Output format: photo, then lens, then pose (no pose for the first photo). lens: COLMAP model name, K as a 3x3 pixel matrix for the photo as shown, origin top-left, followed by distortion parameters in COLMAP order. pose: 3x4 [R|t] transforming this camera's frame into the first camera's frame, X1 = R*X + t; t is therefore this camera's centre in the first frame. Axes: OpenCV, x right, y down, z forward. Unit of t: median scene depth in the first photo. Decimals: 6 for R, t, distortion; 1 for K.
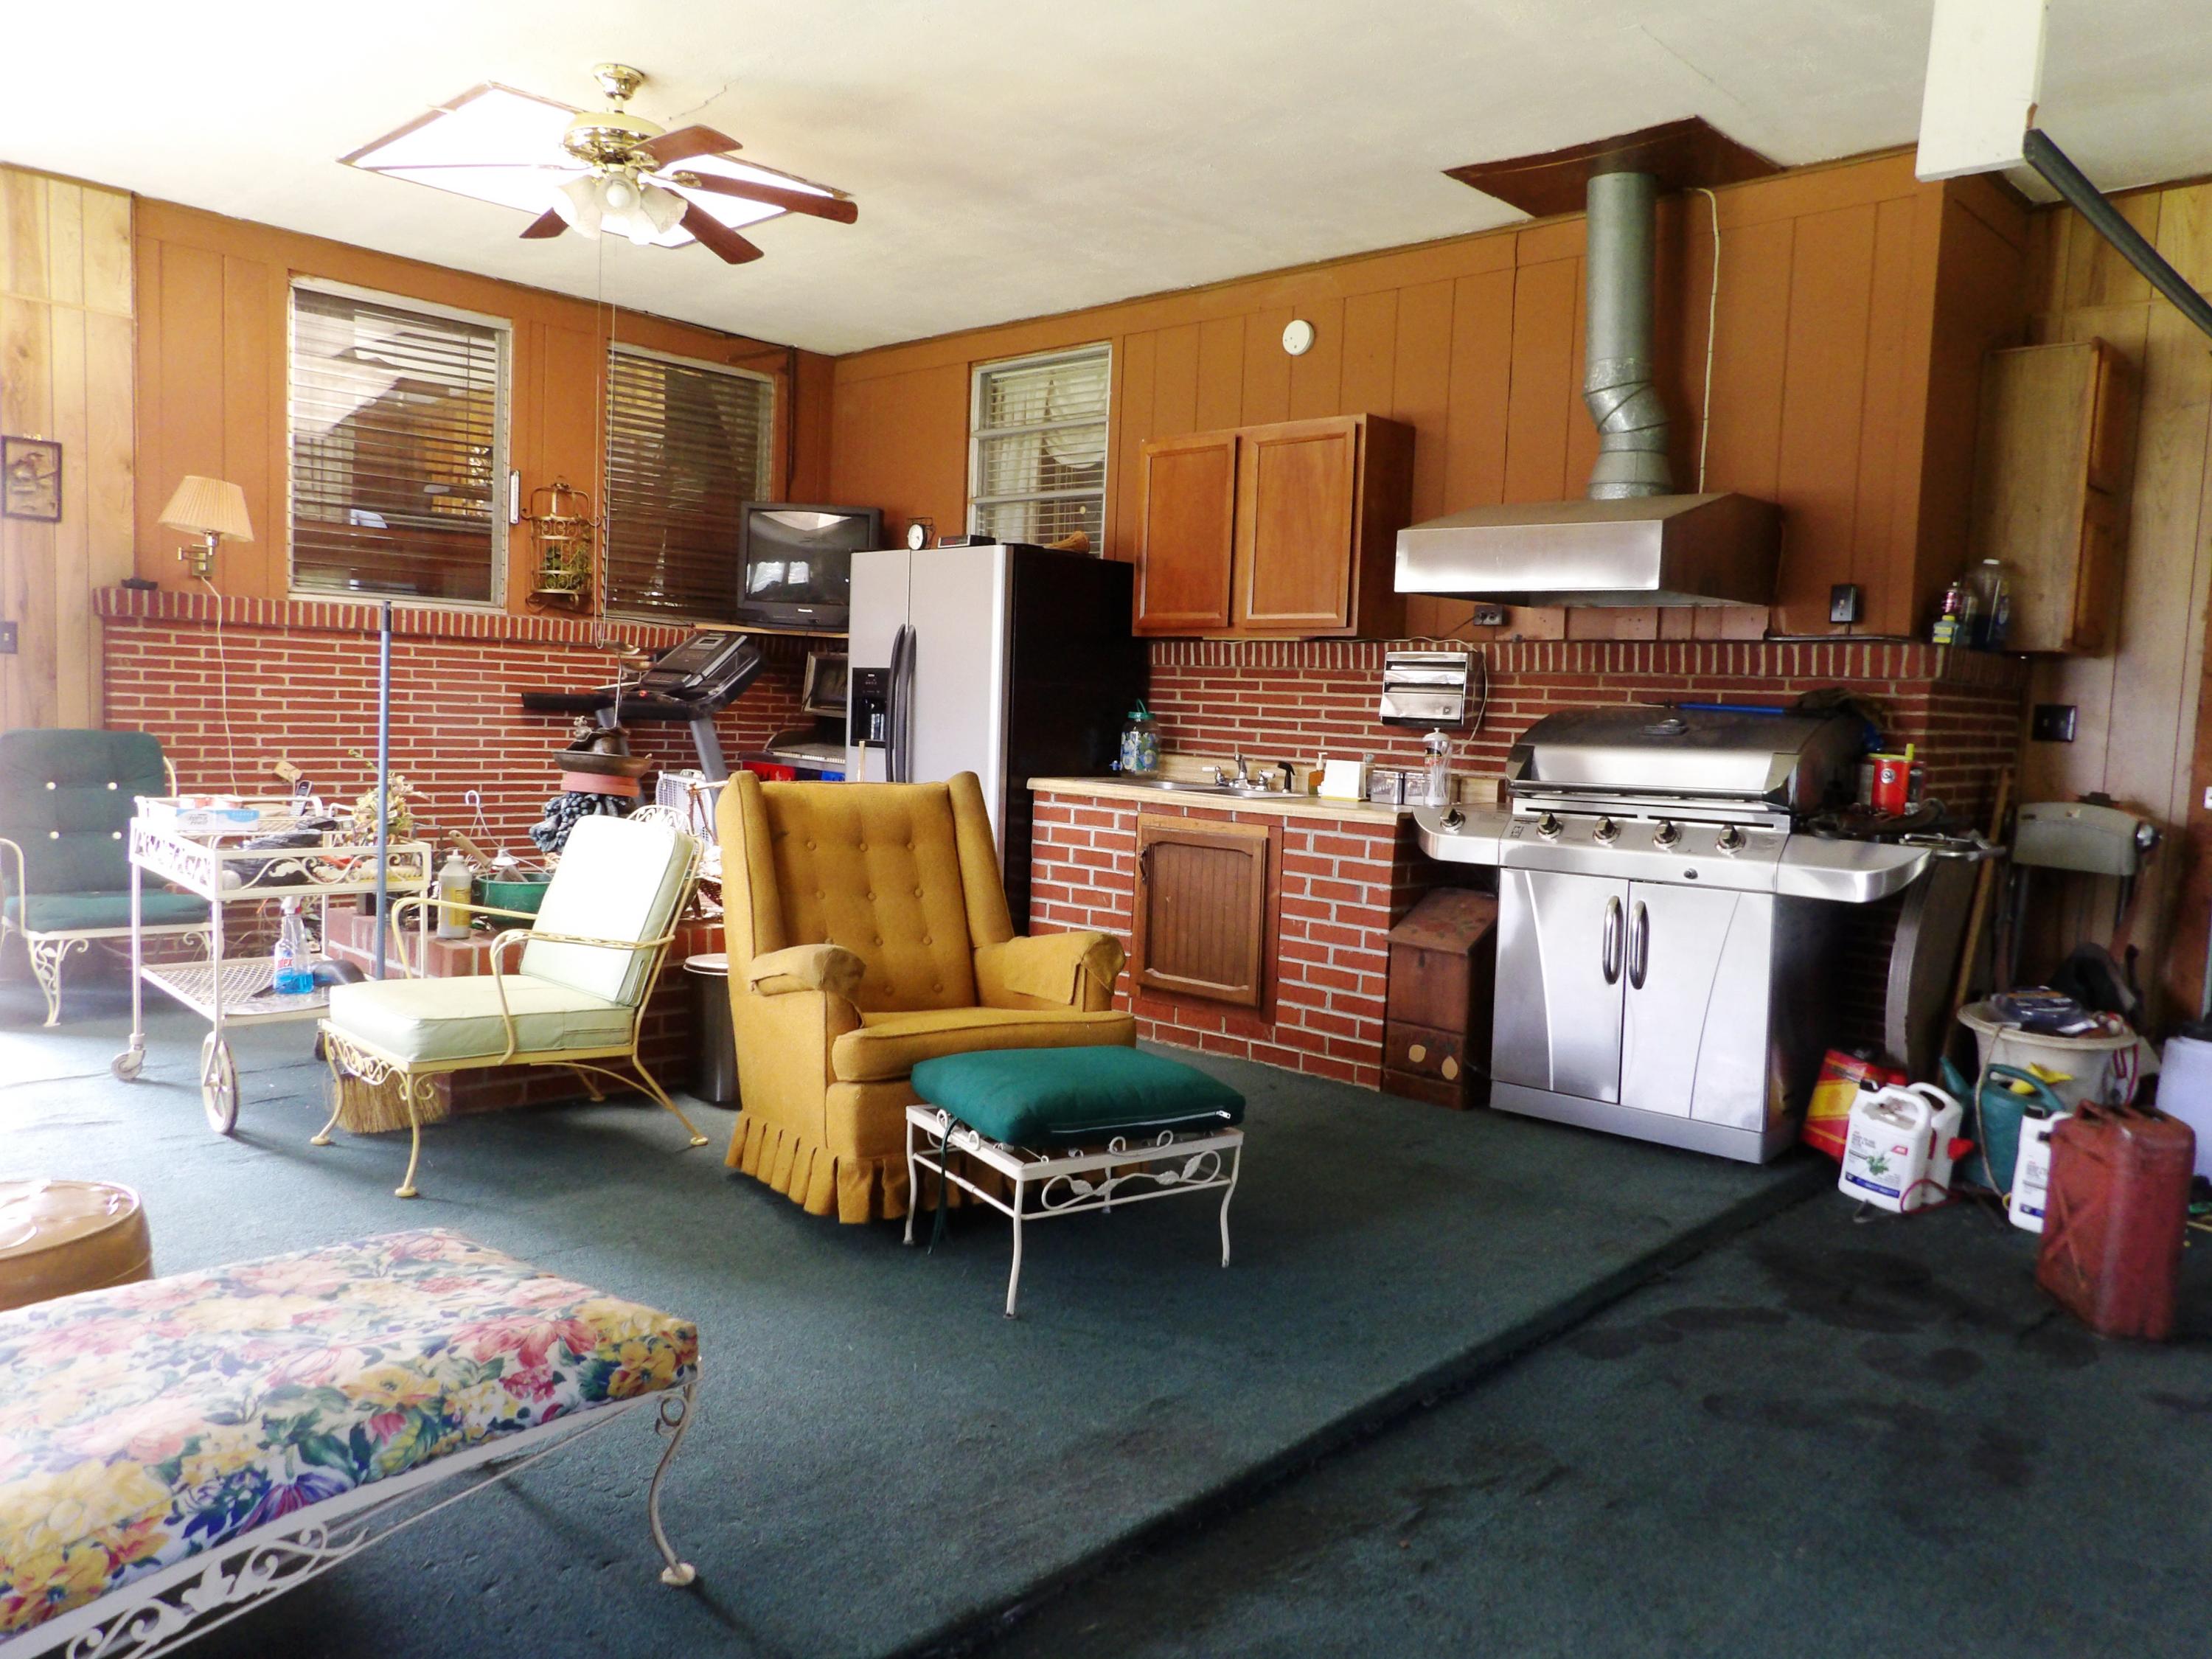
lens RADIAL K [[1584.7, 0, 1097.8], [0, 1584.7, 825.4], [0, 0, 1]] dist [-0.050858, 0.077307]
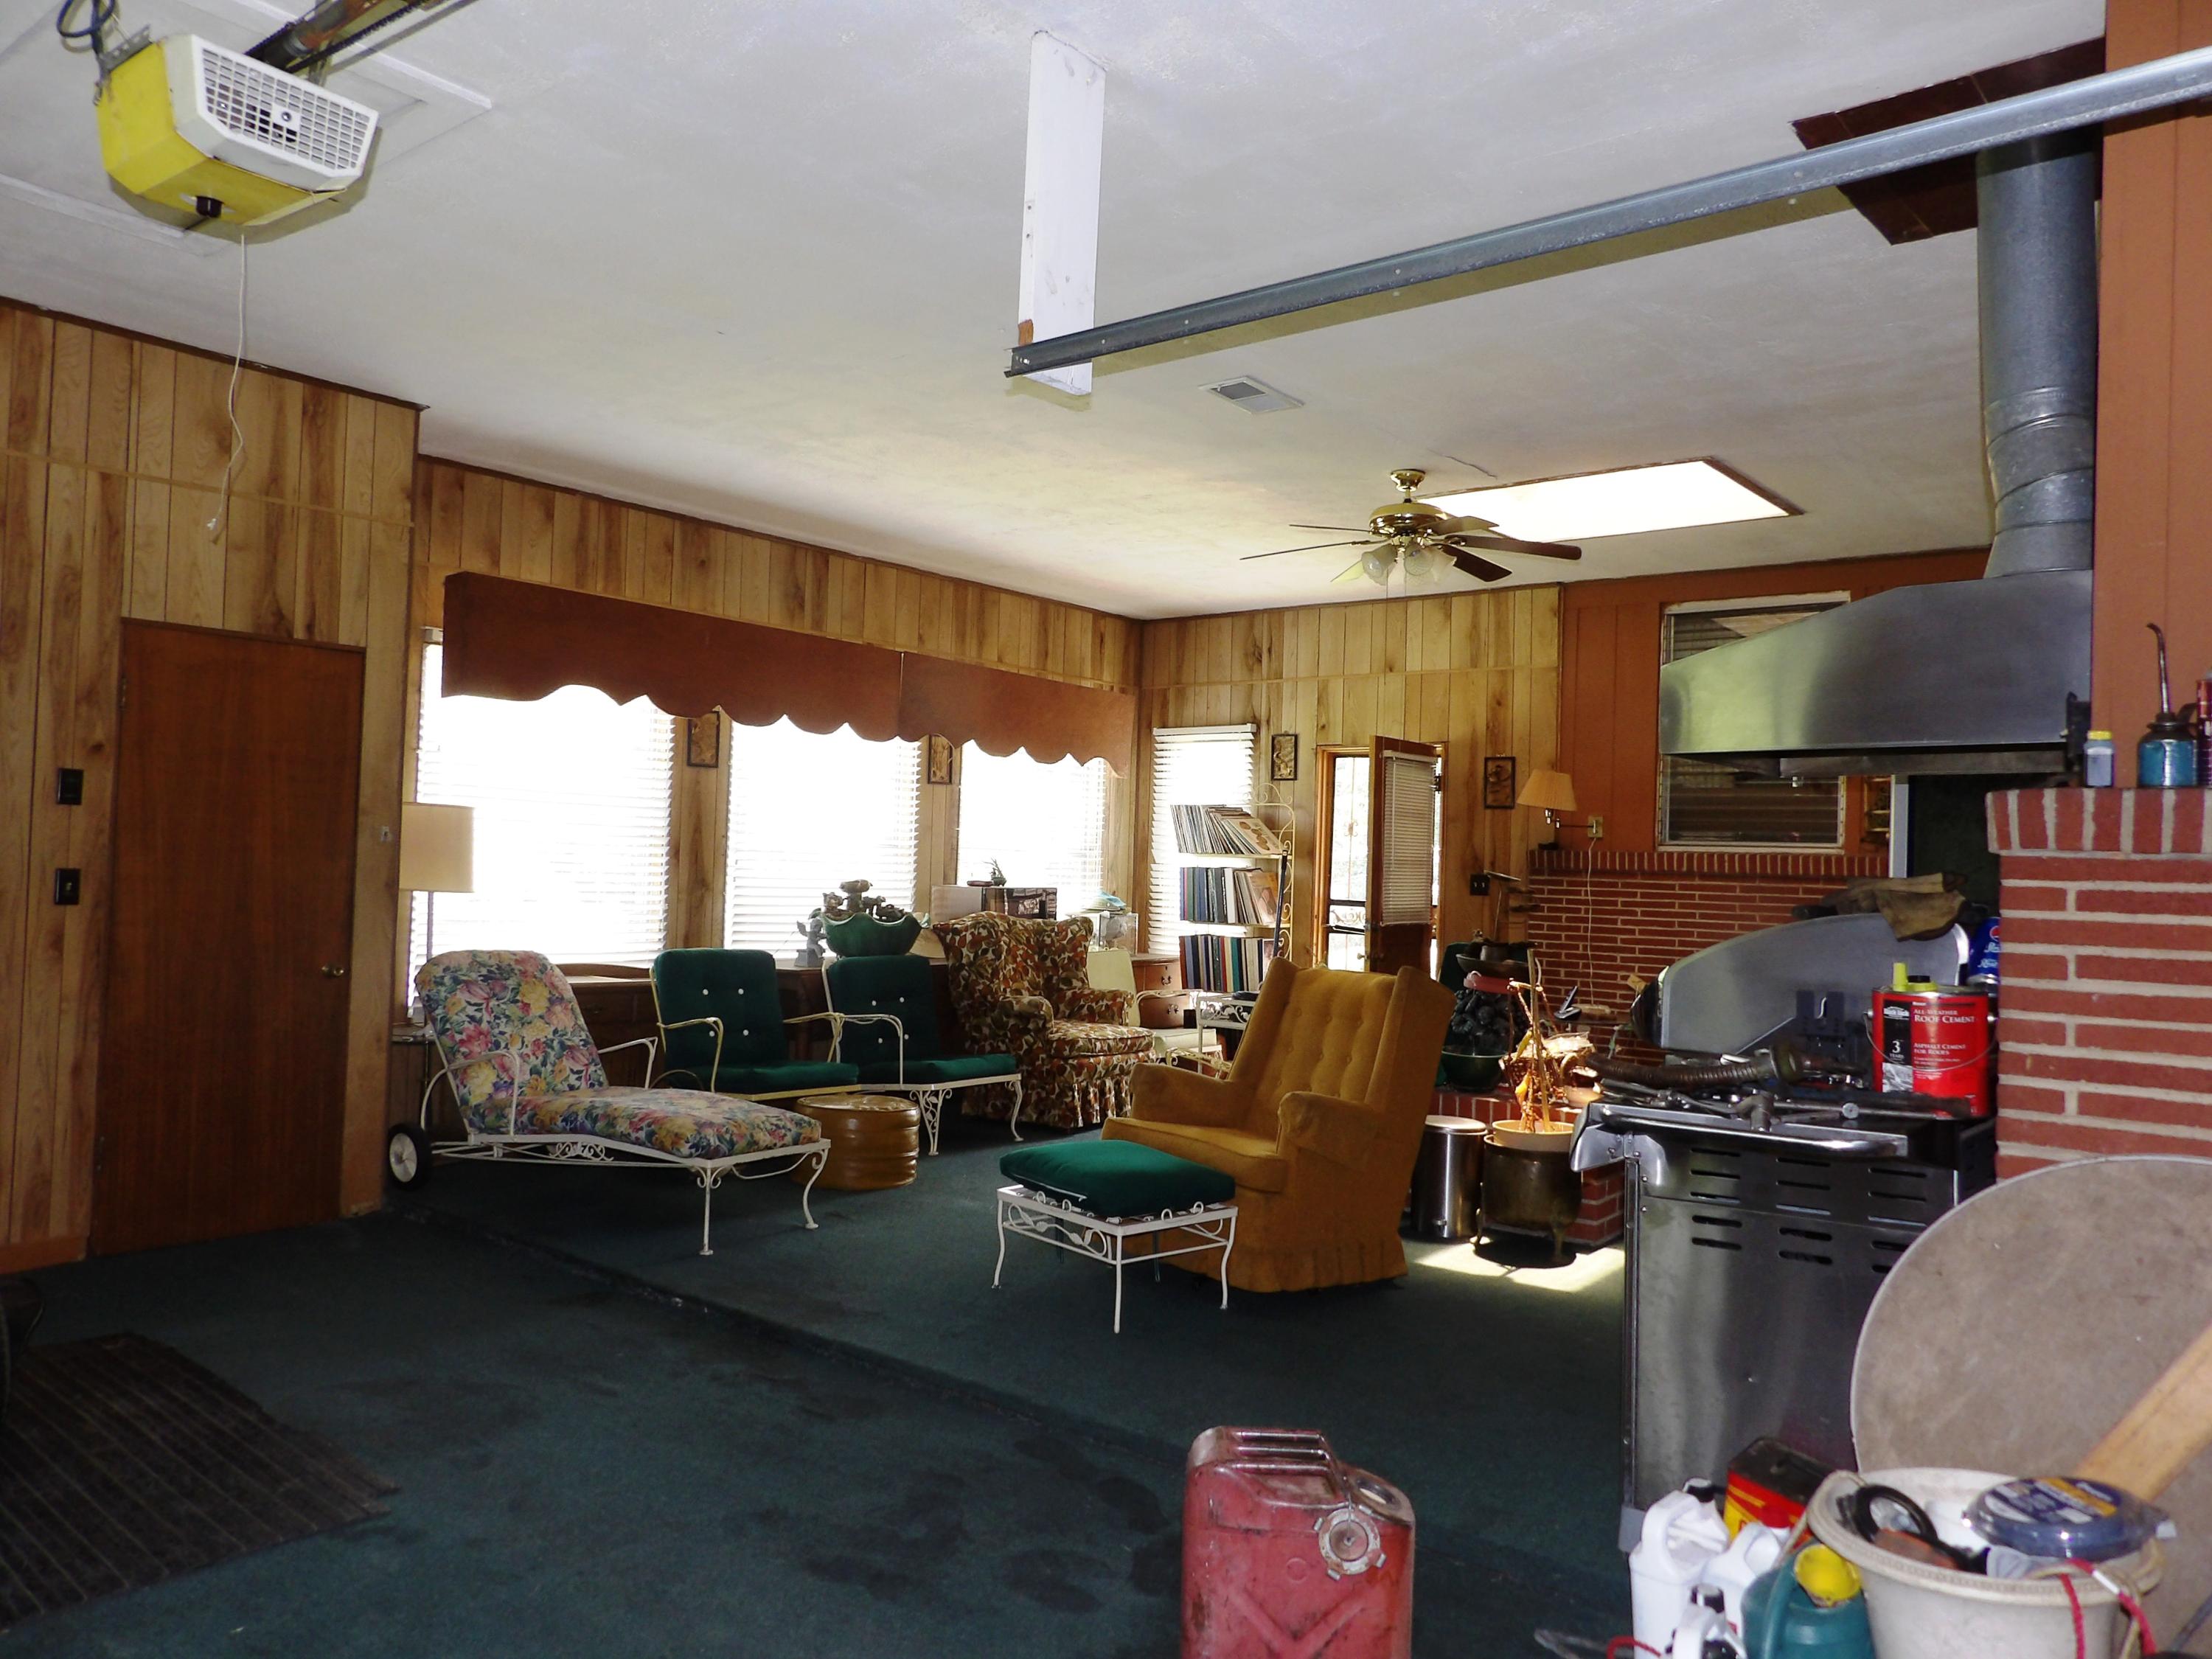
lens RADIAL K [[1584.7, 0, 1097.8], [0, 1584.7, 825.4], [0, 0, 1]] dist [-0.050858, 0.077307]
pose [[0.075124, -0.068473, -0.994820, 0.784878], [-0.107655, 0.991252, -0.076357, -0.017092], [0.991346, 0.112834, 0.067096, 0.481781]]
